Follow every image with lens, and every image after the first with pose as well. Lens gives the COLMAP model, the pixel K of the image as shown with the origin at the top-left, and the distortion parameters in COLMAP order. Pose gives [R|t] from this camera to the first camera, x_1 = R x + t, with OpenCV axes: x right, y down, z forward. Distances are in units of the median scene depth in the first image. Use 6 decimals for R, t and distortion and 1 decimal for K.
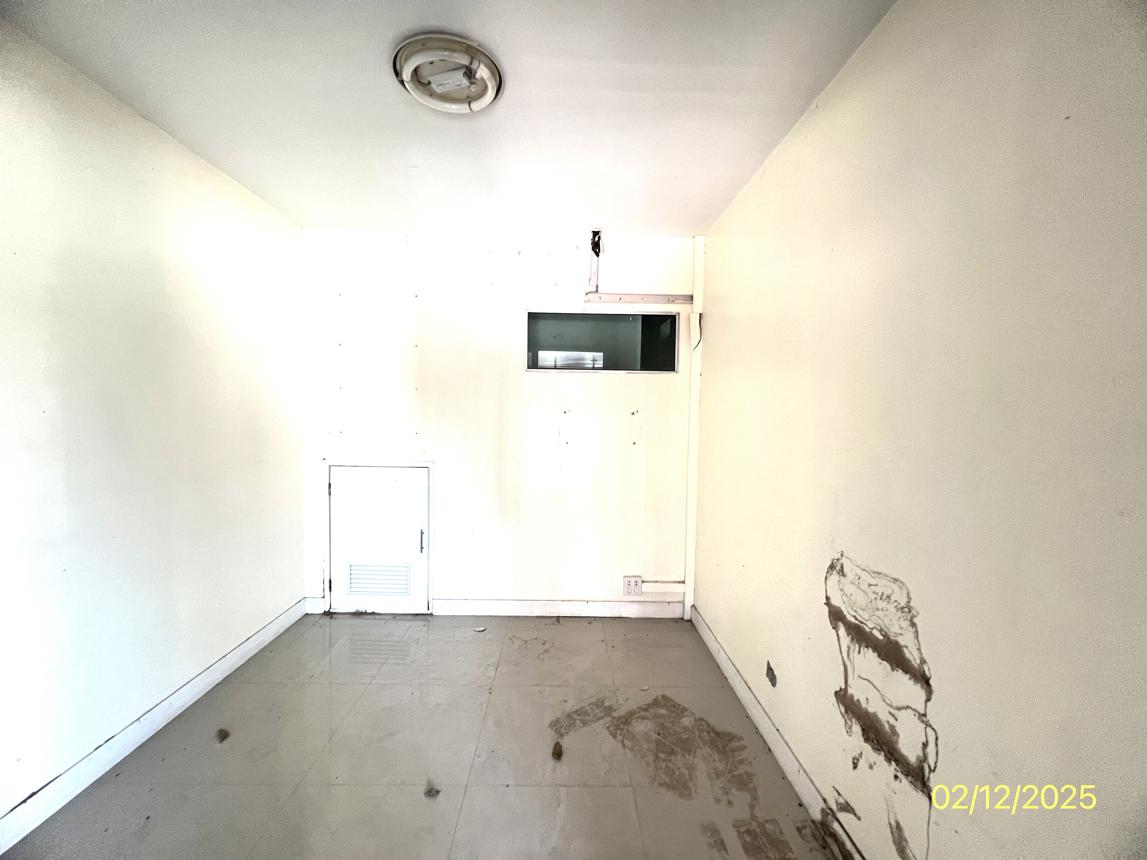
lens RADIAL K [[464.3, 0, 569.9], [0, 464.3, 429.8], [0, 0, 1]] dist [-0.000562, -0.000491]
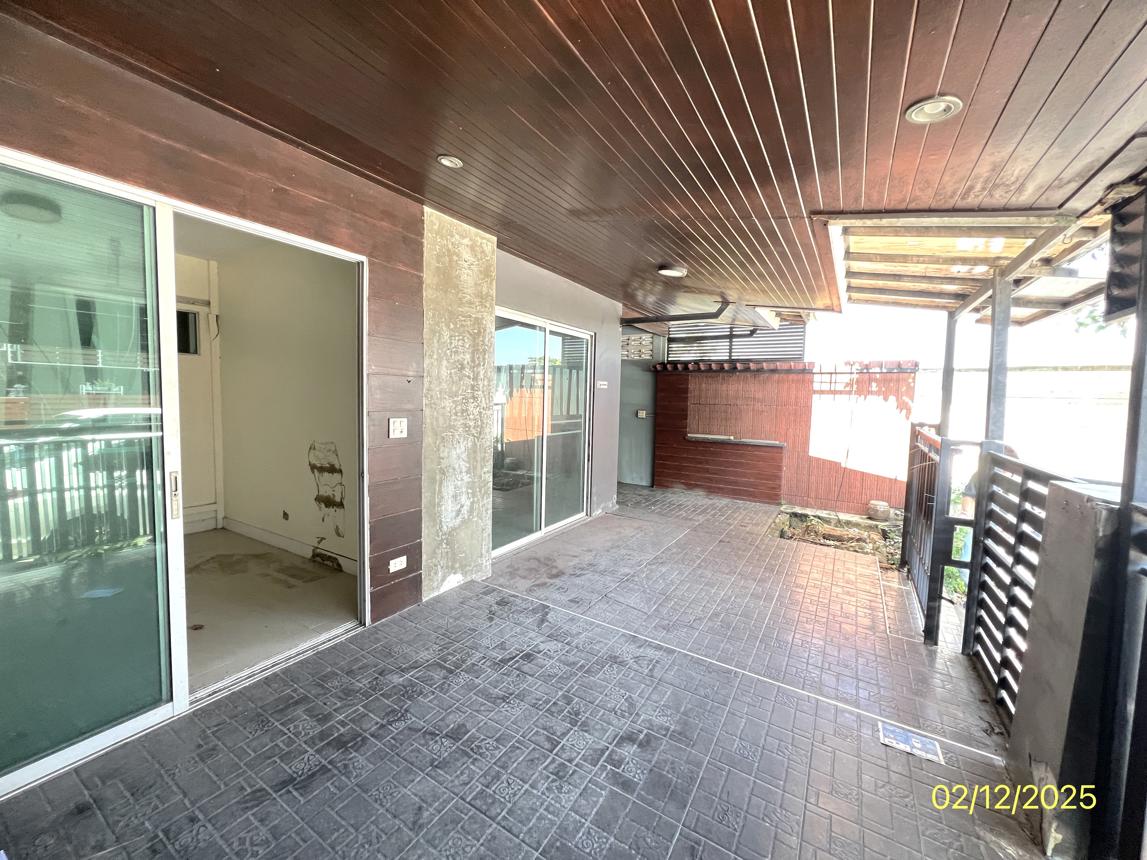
lens RADIAL K [[458.2, 0, 565.6], [0, 458.2, 426.9], [0, 0, 1]] dist [0.000983, 0.000005]
pose [[0.547783, -0.066841, 0.833946, -0.682239], [0.026879, 0.997695, 0.062310, 0.080346], [-0.836188, -0.011717, 0.548317, -1.405672]]
